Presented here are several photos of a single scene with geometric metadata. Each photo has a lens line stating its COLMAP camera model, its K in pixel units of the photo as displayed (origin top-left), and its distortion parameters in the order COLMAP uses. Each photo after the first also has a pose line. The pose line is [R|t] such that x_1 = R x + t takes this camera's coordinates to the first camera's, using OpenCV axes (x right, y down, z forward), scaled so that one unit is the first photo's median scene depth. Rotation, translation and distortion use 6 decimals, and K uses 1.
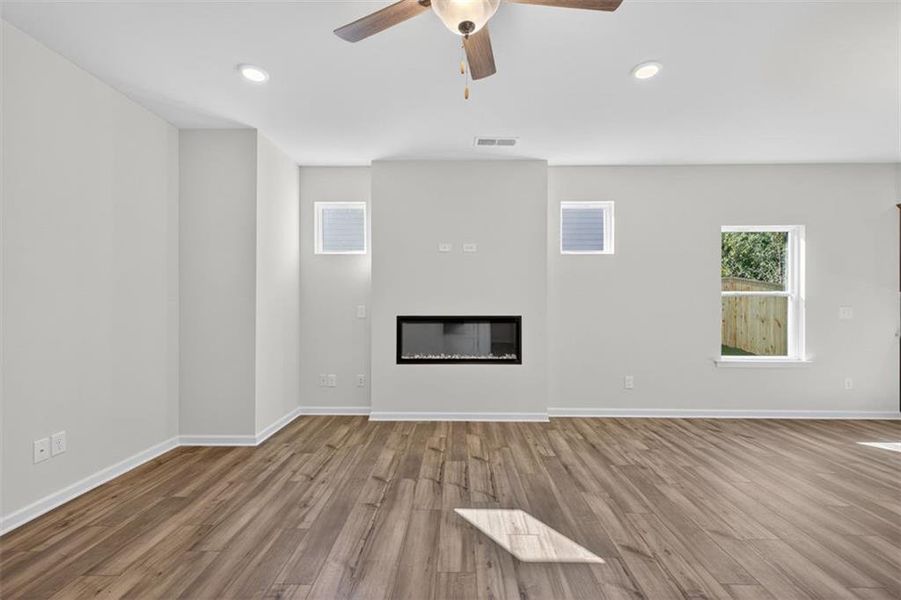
lens RADIAL K [[376.0, 0, 450.5], [0, 376.0, 300.0], [0, 0, 1]] dist [0.002190, 0.000075]
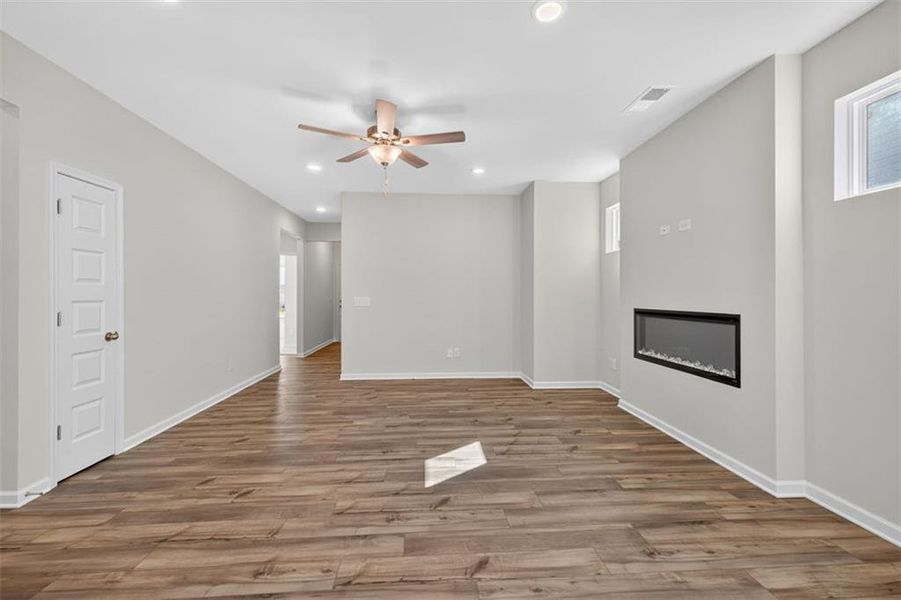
lens RADIAL K [[374.3, 0, 448.2], [0, 374.3, 294.0], [0, 0, 1]] dist [-0.000325, -0.000006]
pose [[0.089325, -0.001355, -0.996002, 0.988119], [0.008434, 0.999964, -0.000604, 0.001843], [0.995967, -0.008346, 0.089333, 0.538436]]
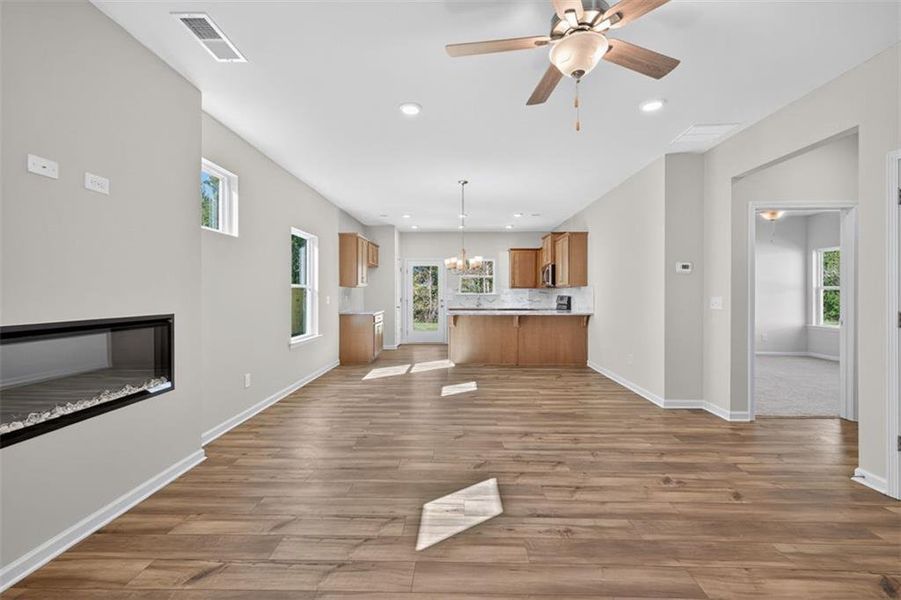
lens RADIAL K [[374.3, 0, 448.2], [0, 374.3, 294.0], [0, 0, 1]] dist [-0.000325, -0.000006]
pose [[0.001841, -0.002011, 0.999996, -0.557901], [-0.009000, 0.999957, 0.002028, 0.003311], [-0.999958, -0.009004, 0.001823, 0.661016]]
